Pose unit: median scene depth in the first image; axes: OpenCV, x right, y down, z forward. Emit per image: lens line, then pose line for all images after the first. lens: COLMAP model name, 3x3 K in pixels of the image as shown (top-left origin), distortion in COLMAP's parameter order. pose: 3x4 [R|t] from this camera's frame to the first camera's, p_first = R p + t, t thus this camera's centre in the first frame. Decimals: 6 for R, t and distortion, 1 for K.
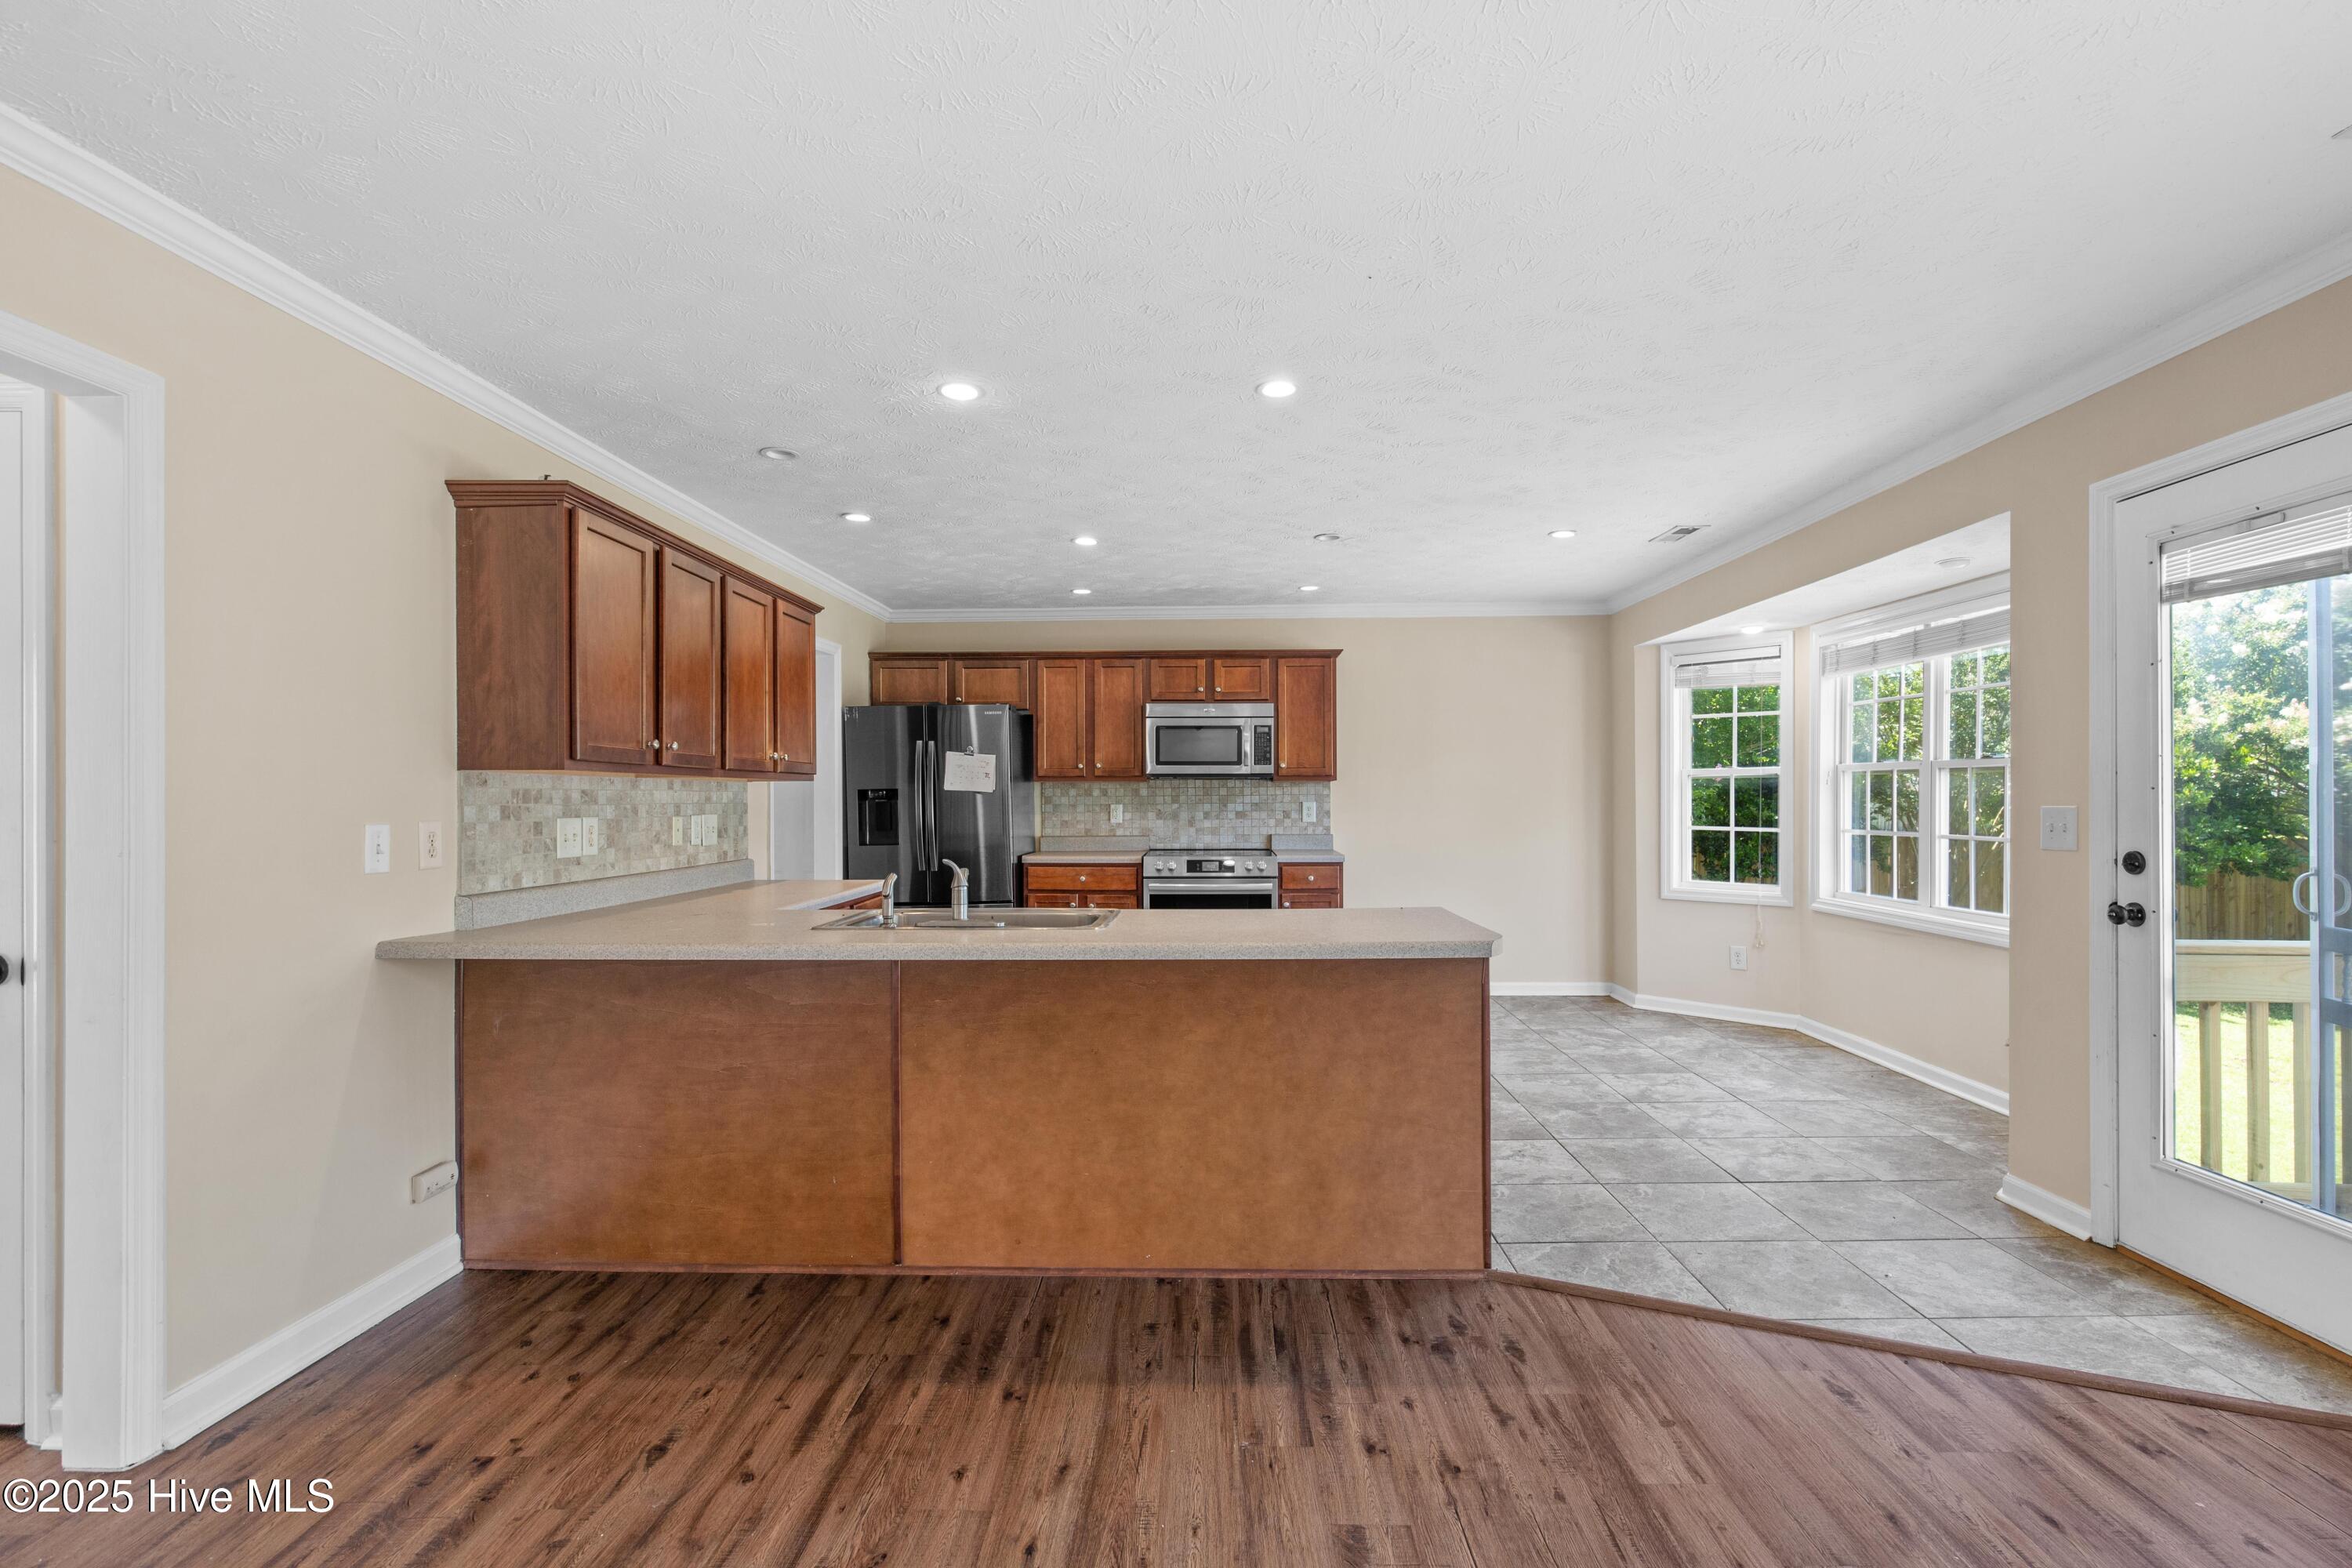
lens RADIAL K [[1050.5, 0, 1175.4], [0, 1050.5, 799.4], [0, 0, 1]] dist [0.007507, -0.001153]
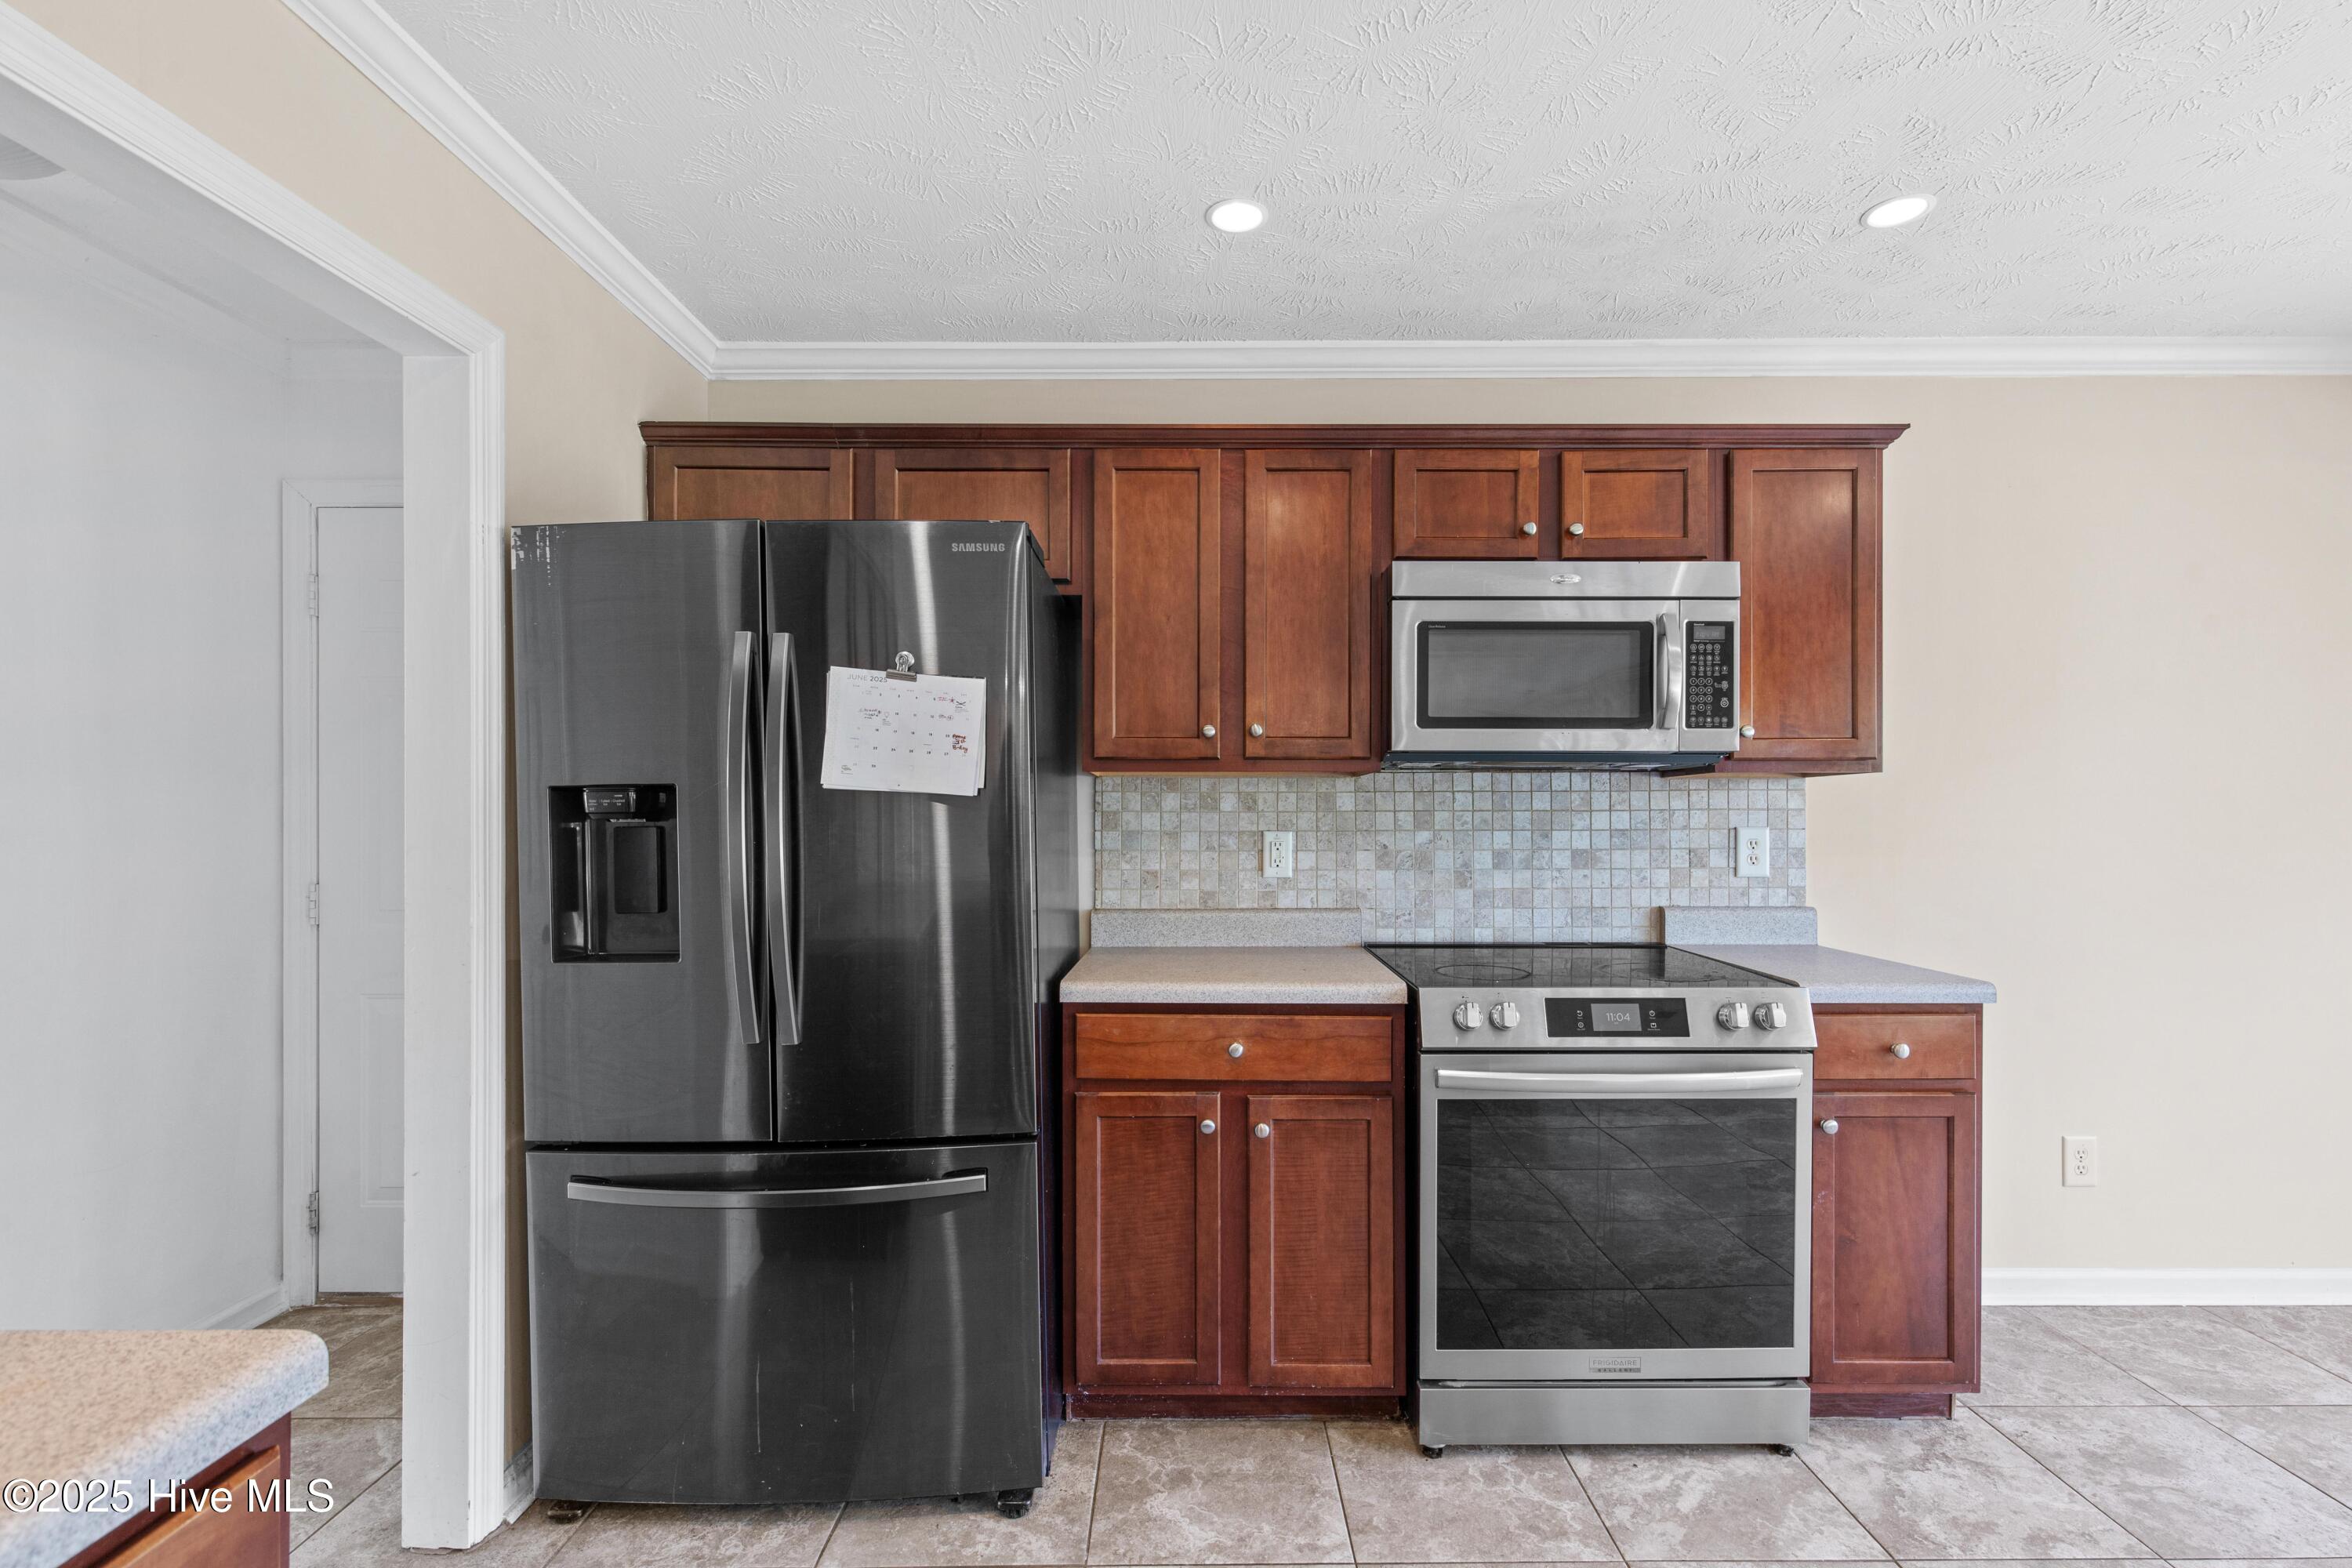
lens RADIAL K [[1050.5, 0, 1187.1], [0, 1050.5, 813.9], [0, 0, 1]] dist [0.007507, -0.001153]
pose [[0.999218, 0.005359, 0.039180, -0.122285], [-0.005263, 0.999983, -0.002539, -0.000903], [-0.039192, 0.002331, 0.999229, 0.677166]]
